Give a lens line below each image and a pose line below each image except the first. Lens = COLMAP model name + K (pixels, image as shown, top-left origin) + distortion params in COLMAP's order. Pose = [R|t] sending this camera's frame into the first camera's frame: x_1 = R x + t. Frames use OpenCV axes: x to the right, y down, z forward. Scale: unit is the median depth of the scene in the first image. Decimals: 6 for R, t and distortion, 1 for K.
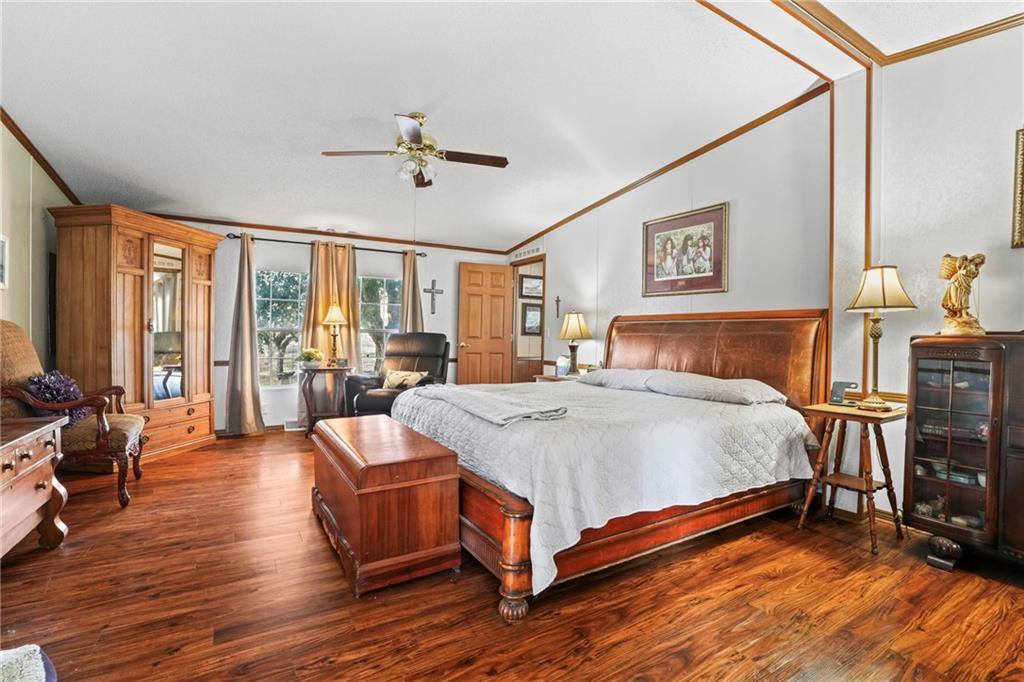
lens RADIAL K [[476.1, 0, 513.1], [0, 476.1, 342.4], [0, 0, 1]] dist [-0.031728, -0.000191]
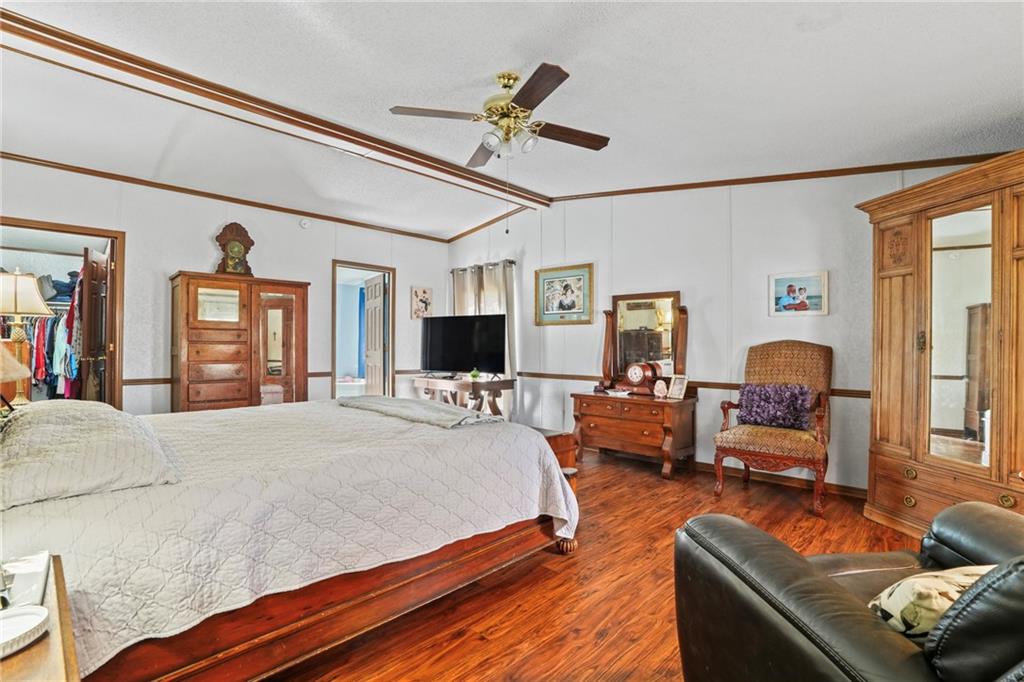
lens RADIAL K [[476.1, 0, 511.8], [0, 476.1, 345.8], [0, 0, 1]] dist [-0.031728, -0.000191]
pose [[-0.965684, -0.009333, -0.259553, -0.010884], [-0.012215, 0.999880, 0.009496, -0.044827], [0.259433, 0.012340, -0.965682, 2.343924]]
